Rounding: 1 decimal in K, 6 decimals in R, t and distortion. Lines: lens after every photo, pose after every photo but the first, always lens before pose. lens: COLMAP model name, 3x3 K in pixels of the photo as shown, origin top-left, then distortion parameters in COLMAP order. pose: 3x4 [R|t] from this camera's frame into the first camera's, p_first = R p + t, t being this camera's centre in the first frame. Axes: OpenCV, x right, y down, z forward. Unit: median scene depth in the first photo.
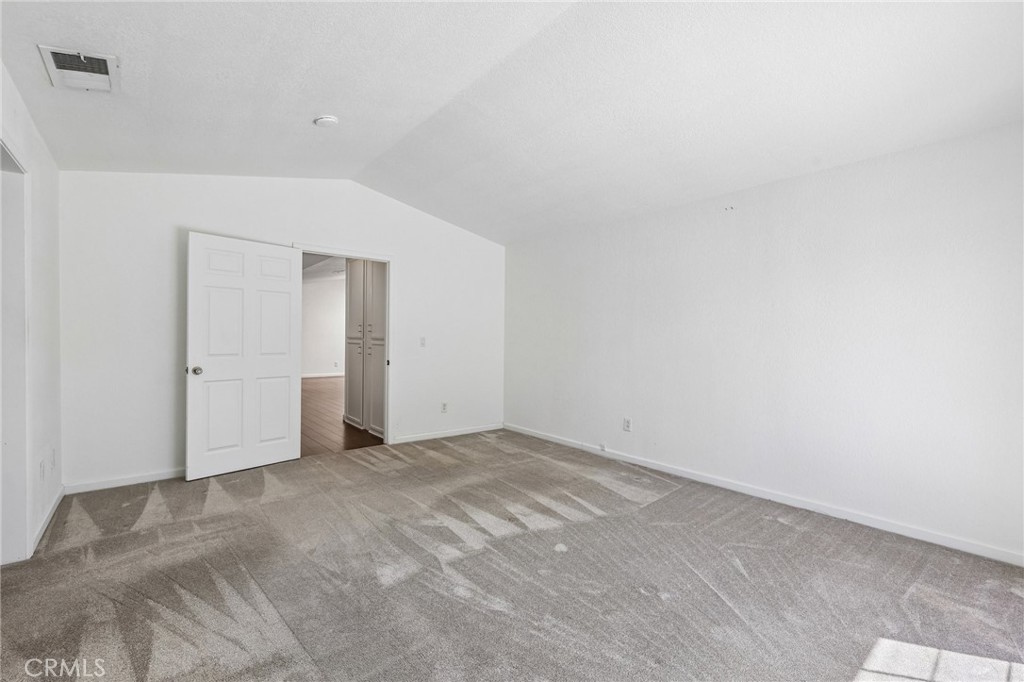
lens RADIAL K [[442.8, 0, 511.5], [0, 442.8, 344.7], [0, 0, 1]] dist [0.004048, -0.000237]
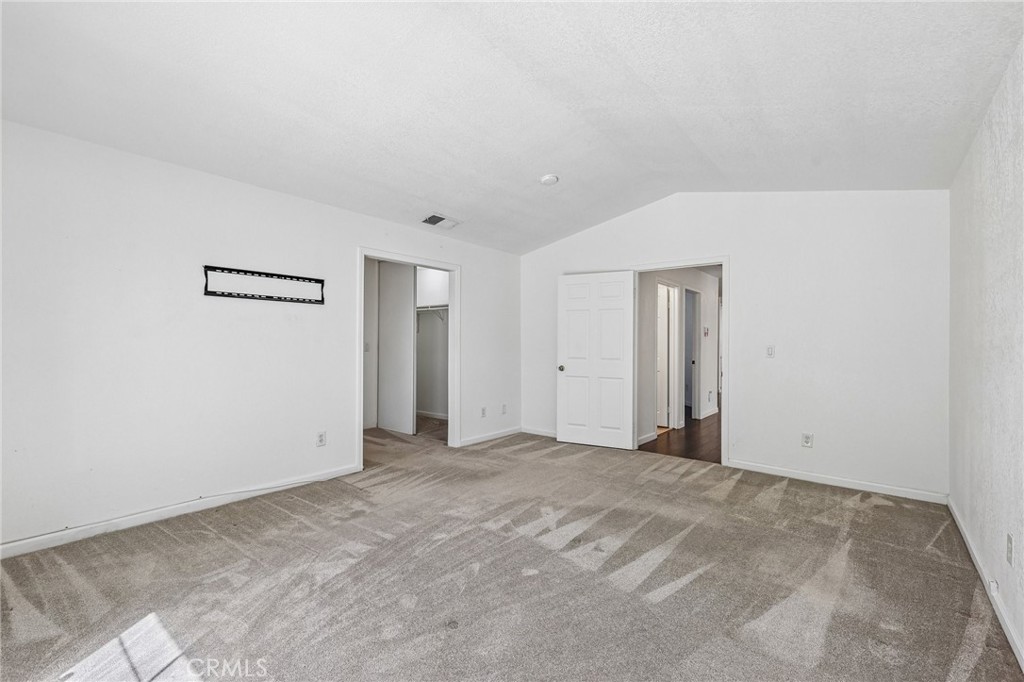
lens RADIAL K [[442.8, 0, 516.6], [0, 442.8, 341.7], [0, 0, 1]] dist [0.004048, -0.000237]
pose [[0.204611, -0.014154, -0.978741, 0.758432], [-0.021570, 0.999587, -0.018965, 0.001852], [0.978606, 0.024992, 0.204221, 0.585893]]
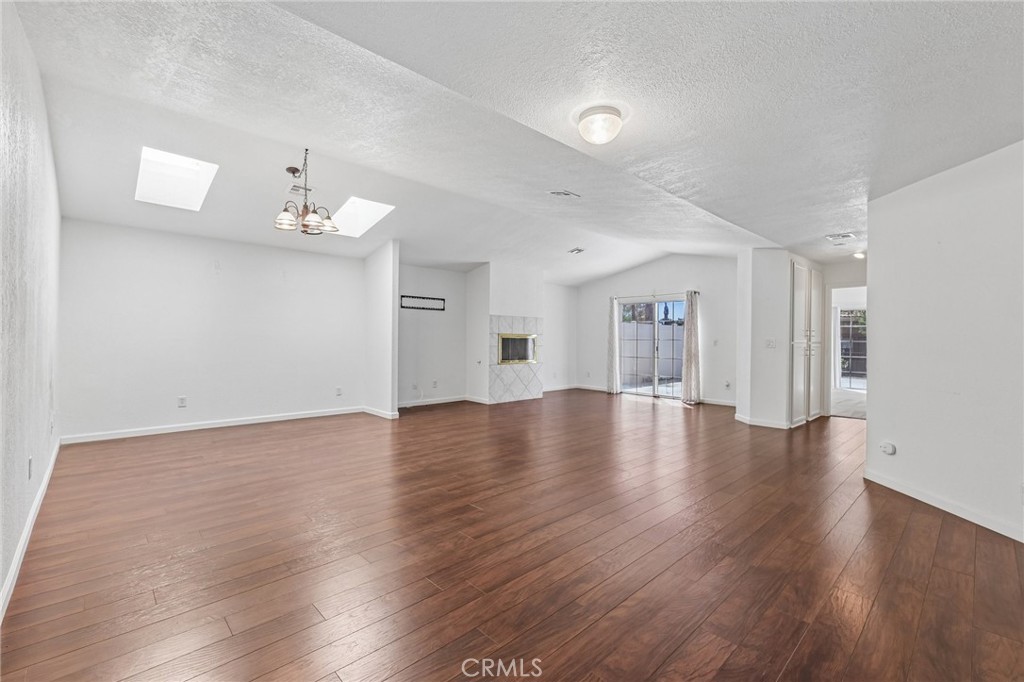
lens RADIAL K [[442.8, 0, 506.7], [0, 442.8, 339.1], [0, 0, 1]] dist [0.004048, -0.000237]
pose [[0.054833, -0.012755, -0.998414, 1.955209], [-0.025790, 0.999567, -0.014186, 0.073687], [0.998162, 0.026527, 0.054480, 0.539334]]
